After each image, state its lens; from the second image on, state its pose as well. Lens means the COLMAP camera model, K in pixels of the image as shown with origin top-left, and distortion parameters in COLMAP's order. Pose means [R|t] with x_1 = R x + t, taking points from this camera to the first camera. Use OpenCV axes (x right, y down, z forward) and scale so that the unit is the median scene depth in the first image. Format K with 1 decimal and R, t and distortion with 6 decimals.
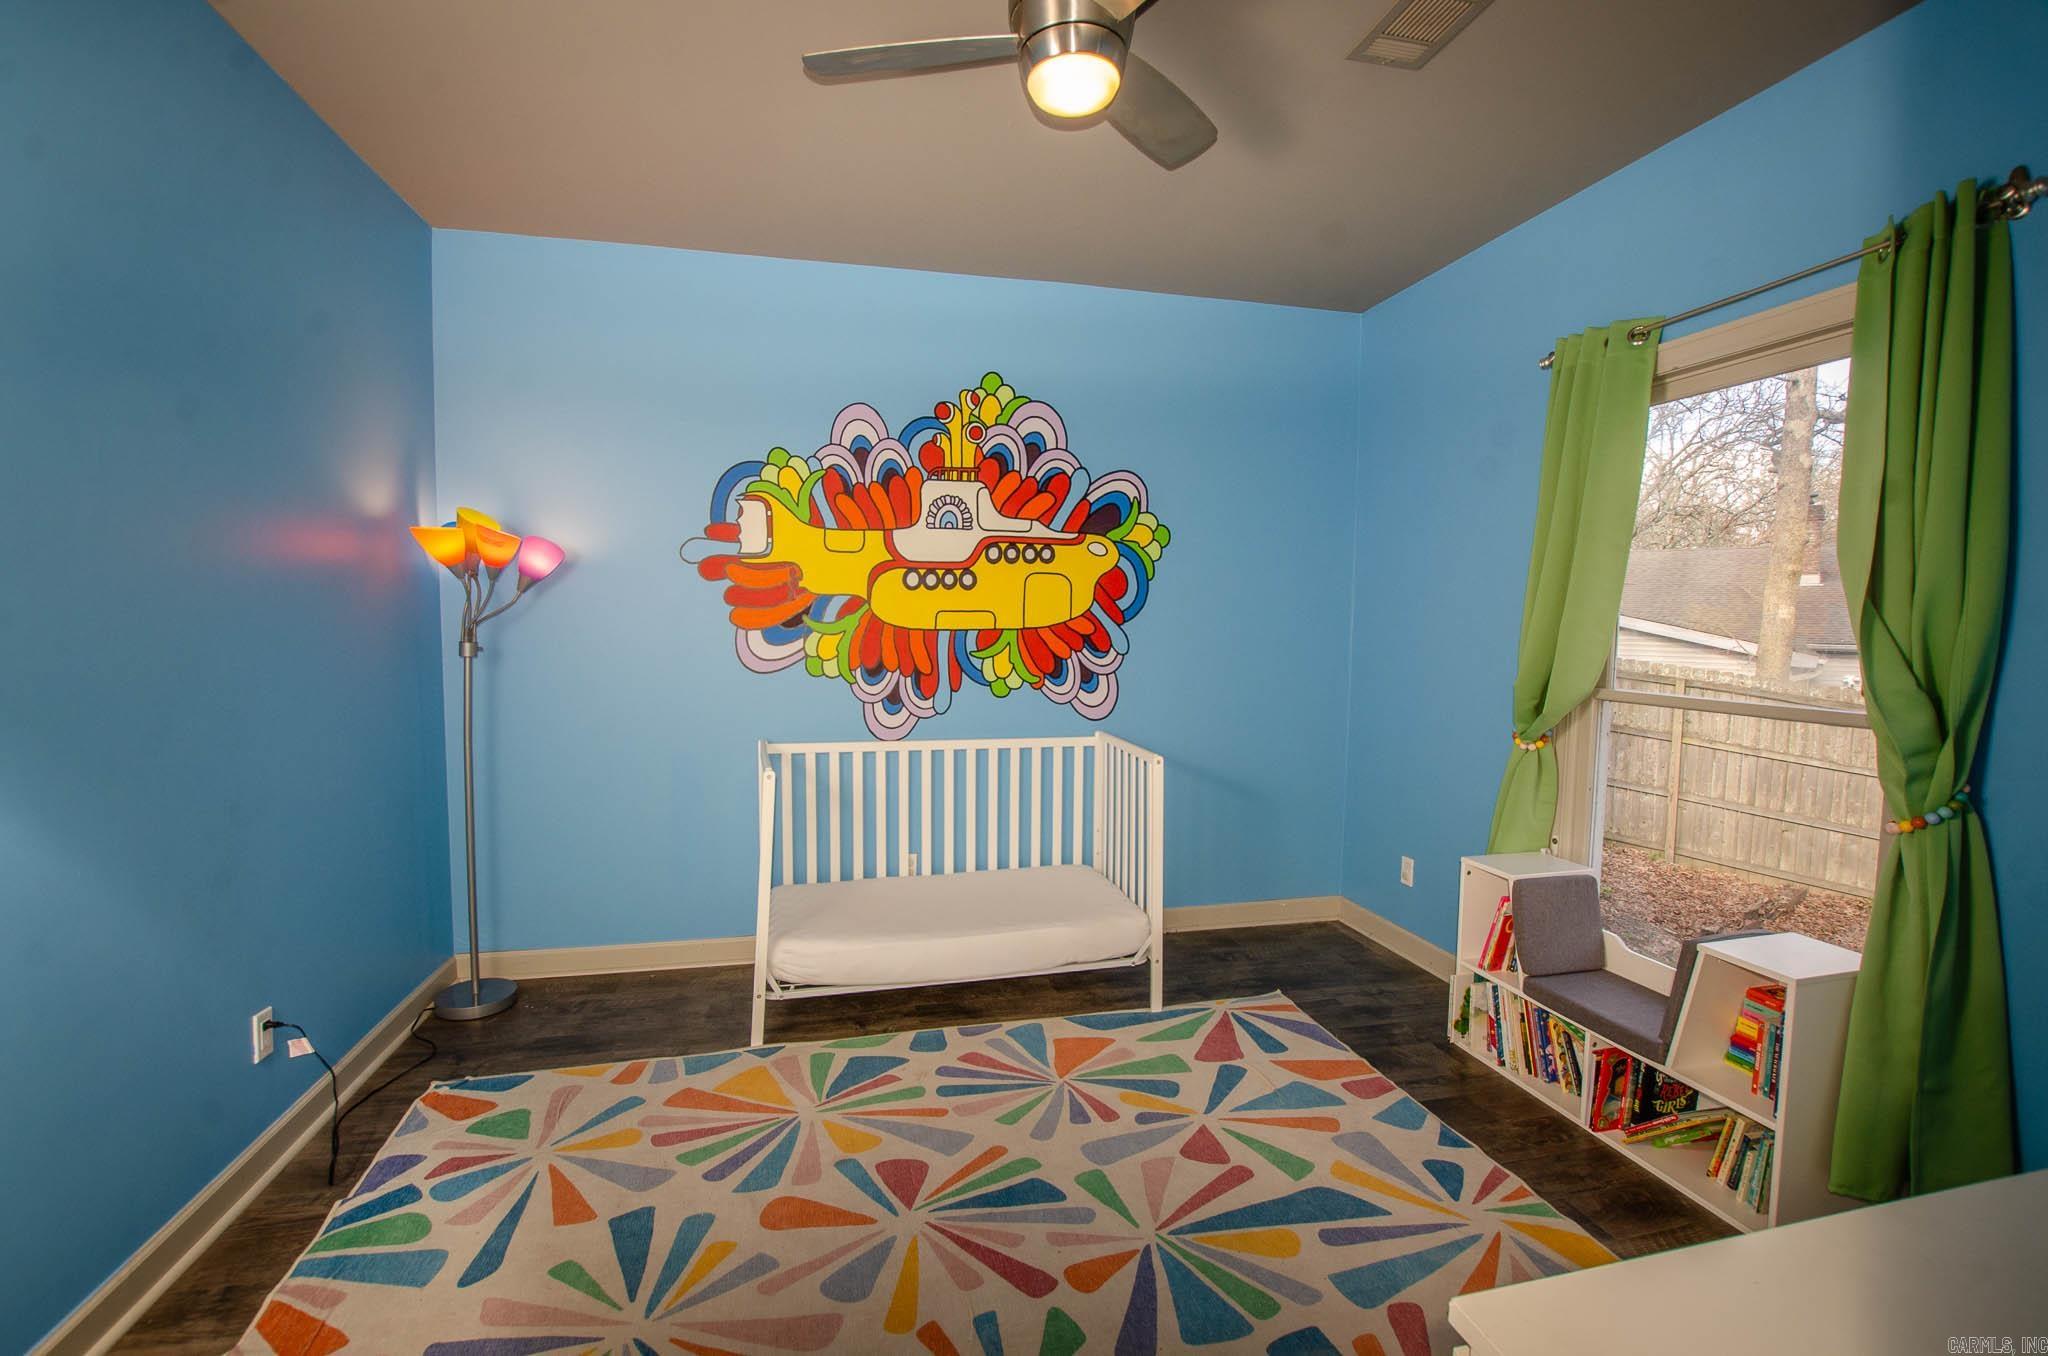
lens RADIAL K [[899.5, 0, 1018.1], [0, 899.5, 684.7], [0, 0, 1]] dist [-0.034289, 0.005976]
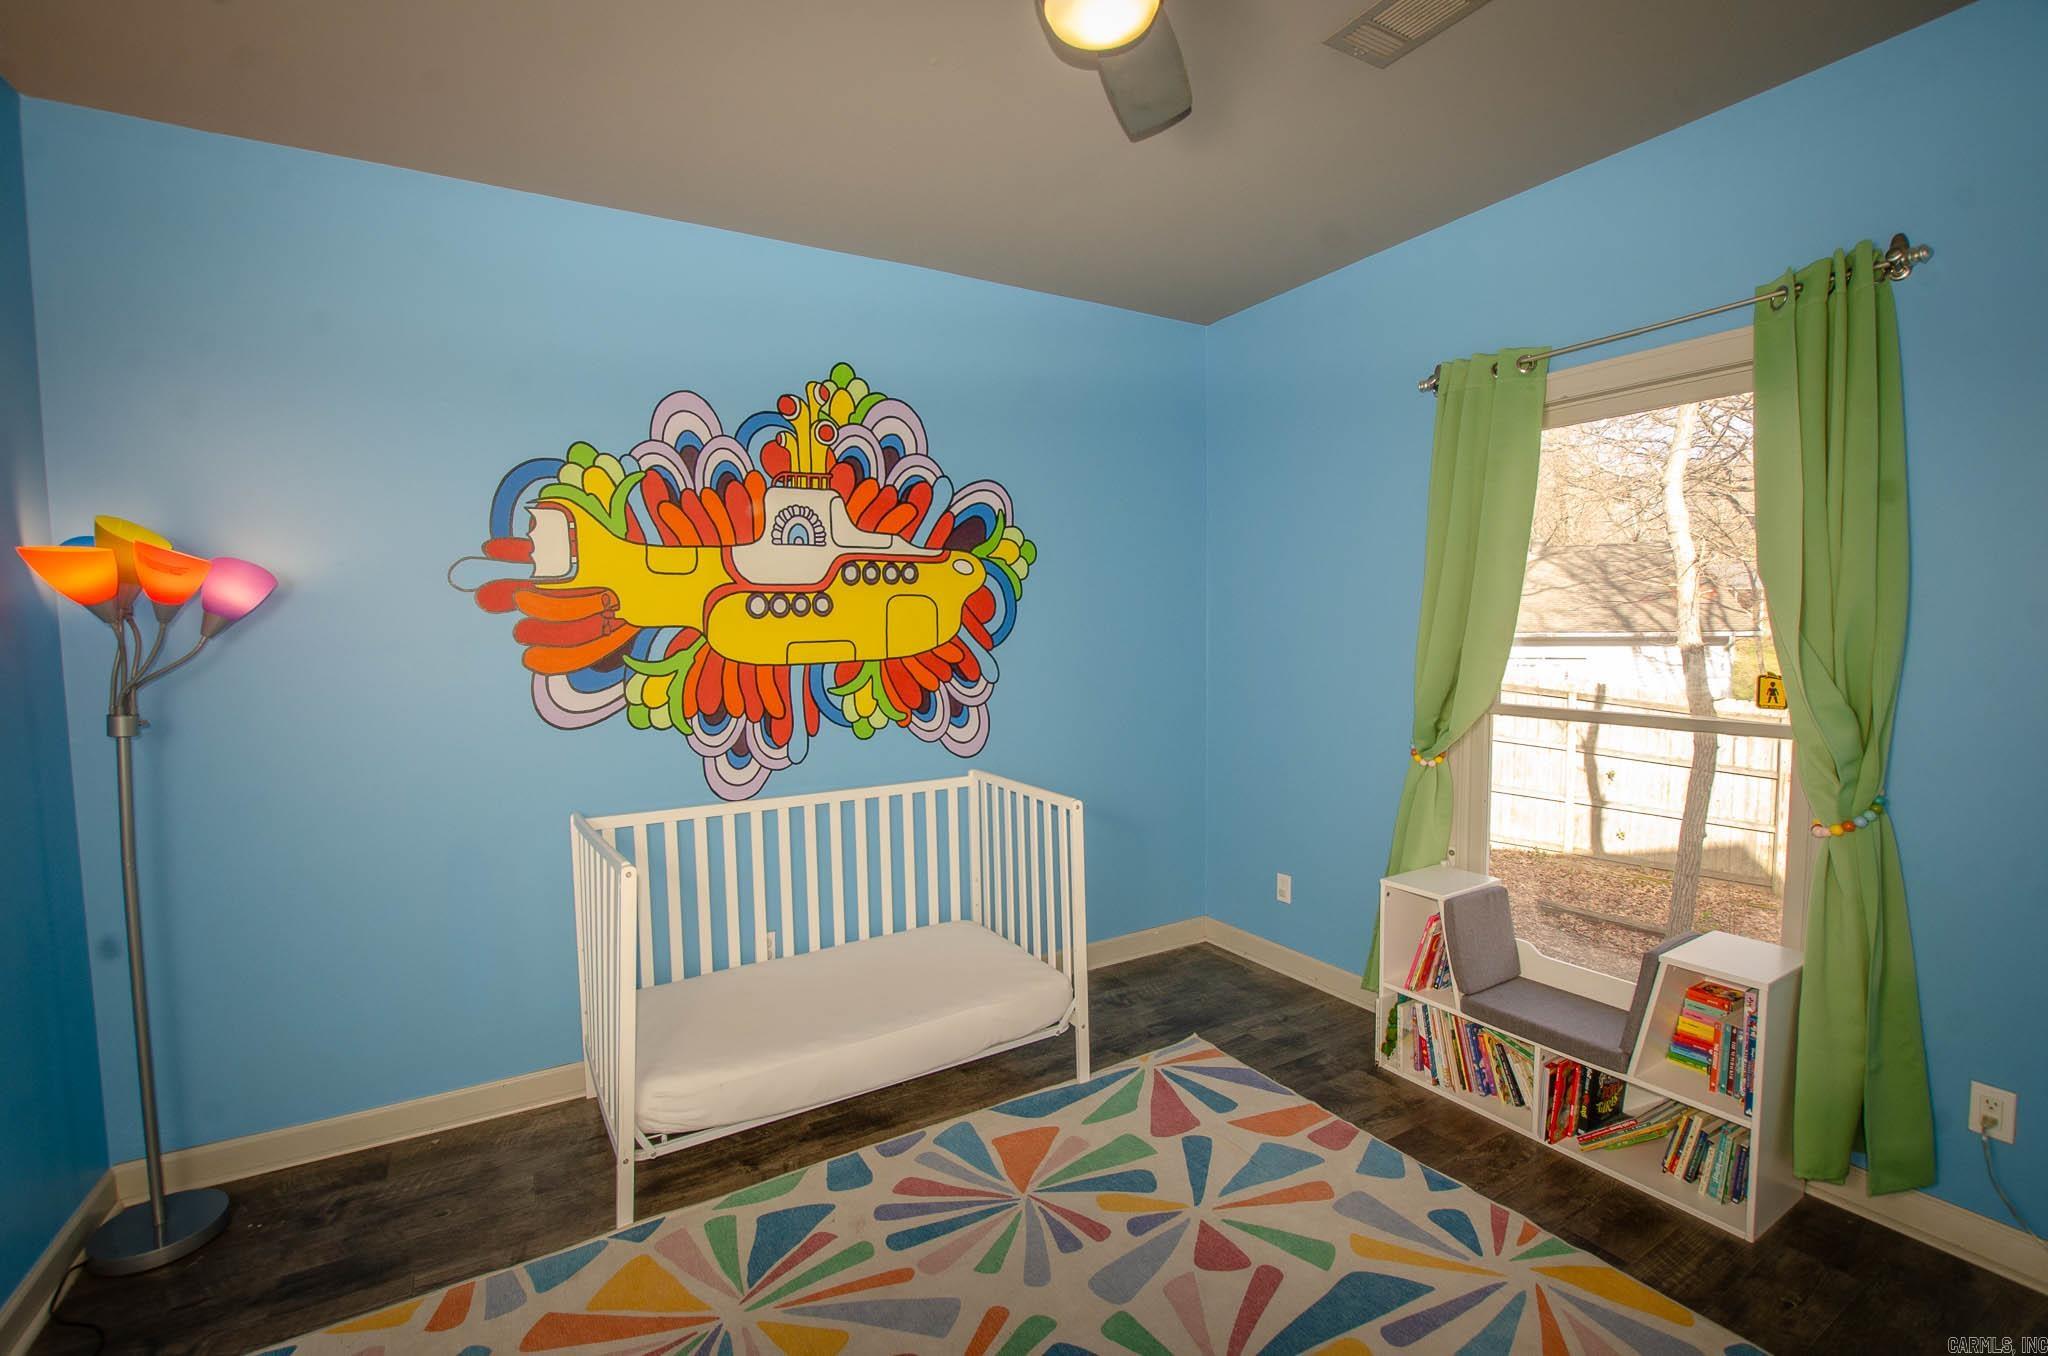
lens RADIAL K [[899.5, 0, 1018.1], [0, 899.5, 684.7], [0, 0, 1]] dist [-0.034289, 0.005976]
pose [[0.952832, -0.044093, 0.300278, -0.142351], [0.045601, 0.998958, 0.001987, -0.034963], [-0.300053, 0.011799, 0.953850, 0.136272]]
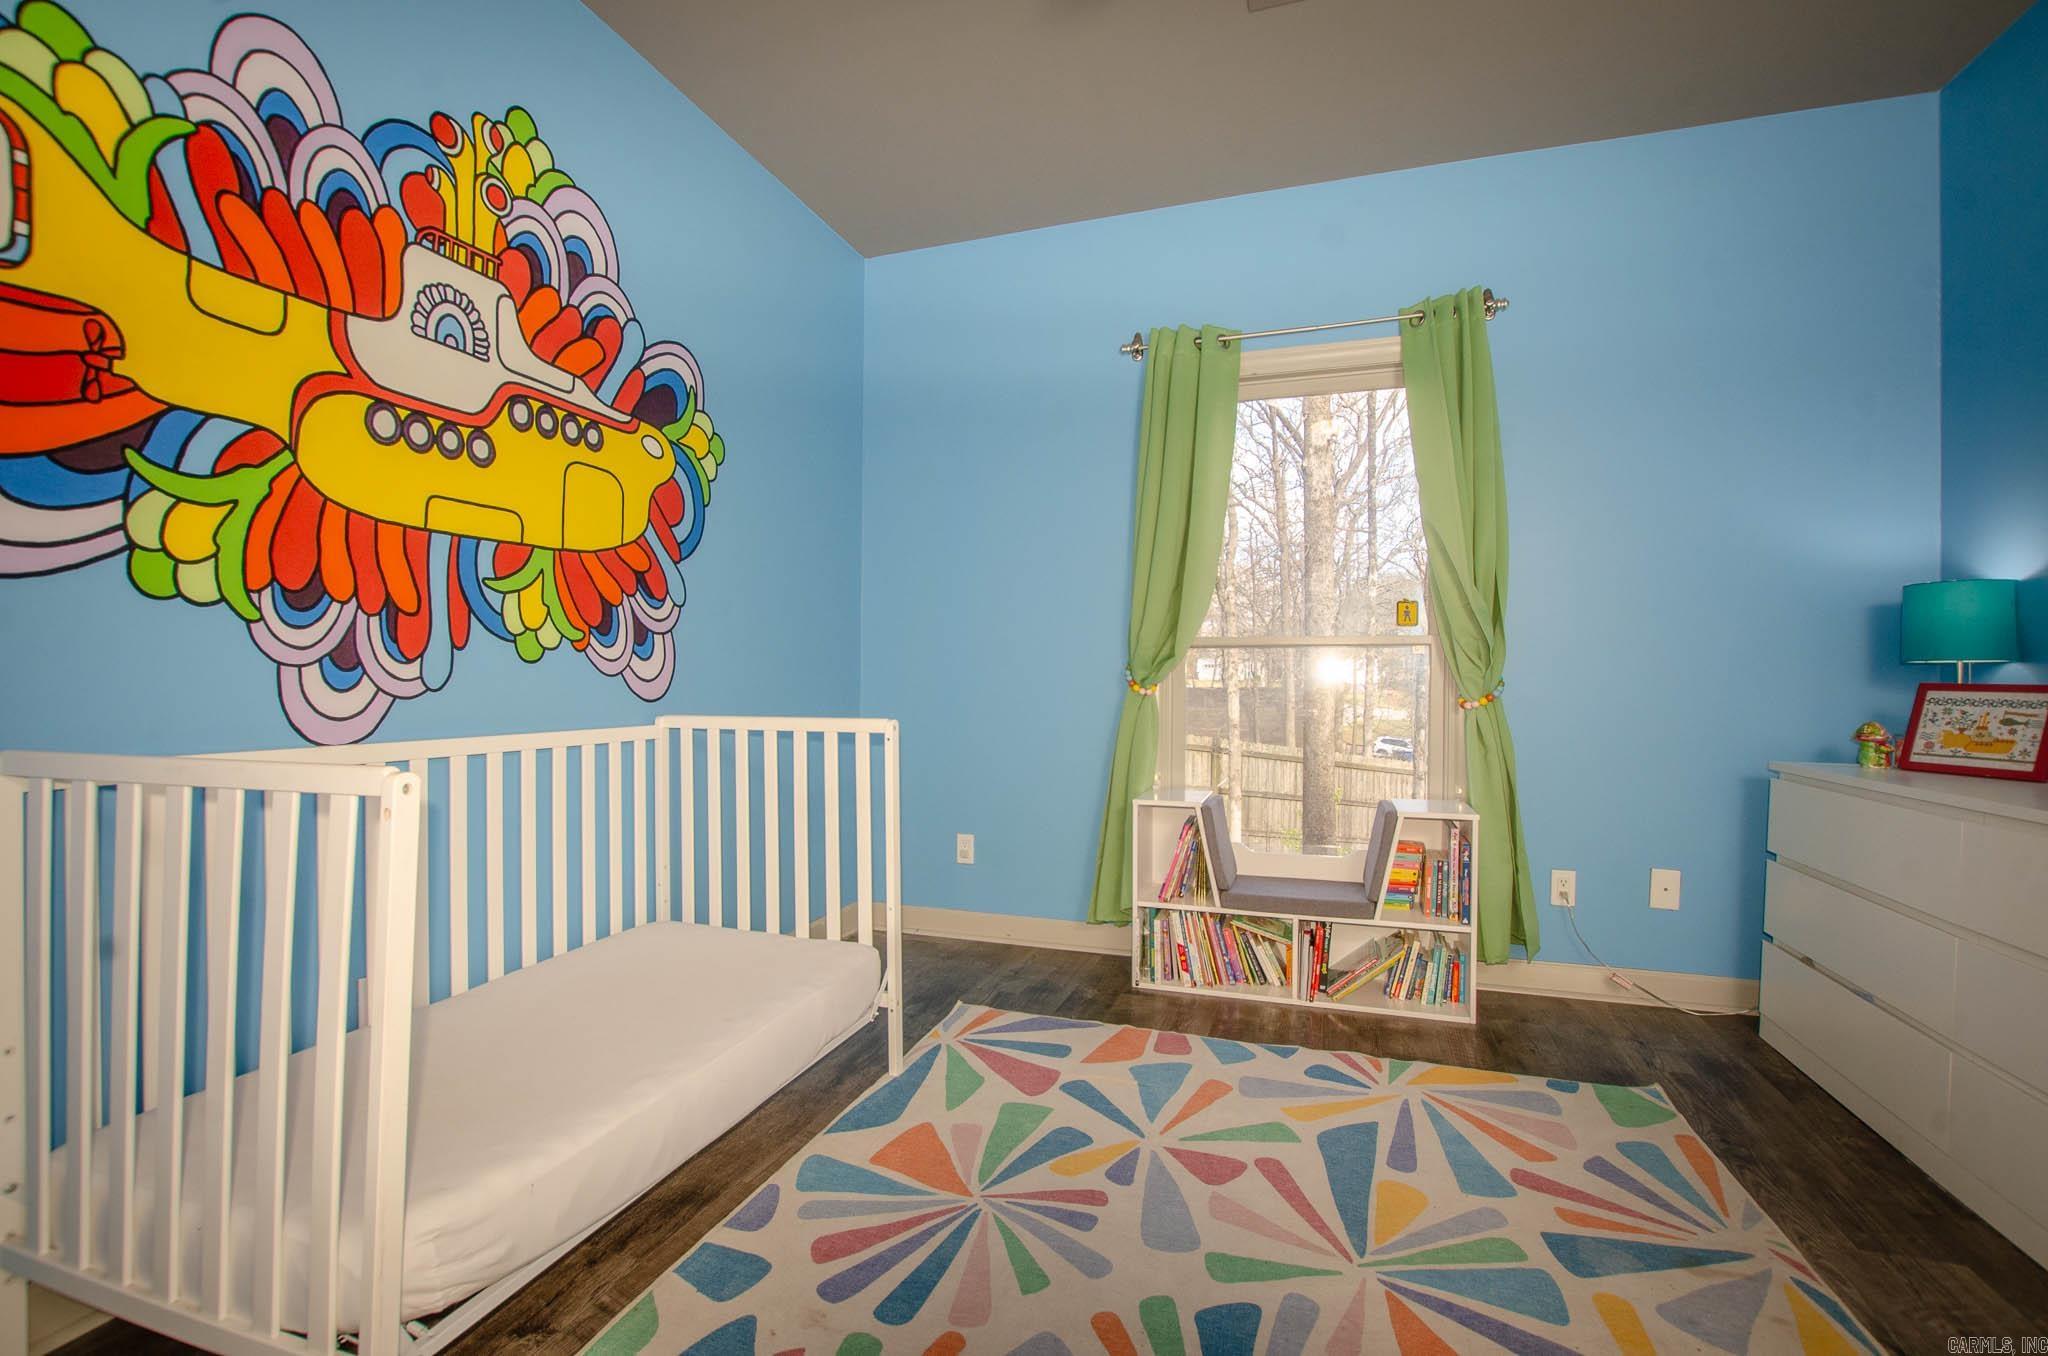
lens RADIAL K [[899.5, 0, 1018.1], [0, 899.5, 684.7], [0, 0, 1]] dist [-0.034289, 0.005976]
pose [[0.528764, -0.009691, 0.848713, -0.357707], [0.060306, 0.997837, -0.026178, 0.065395], [-0.846623, 0.065024, 0.528205, 0.450311]]
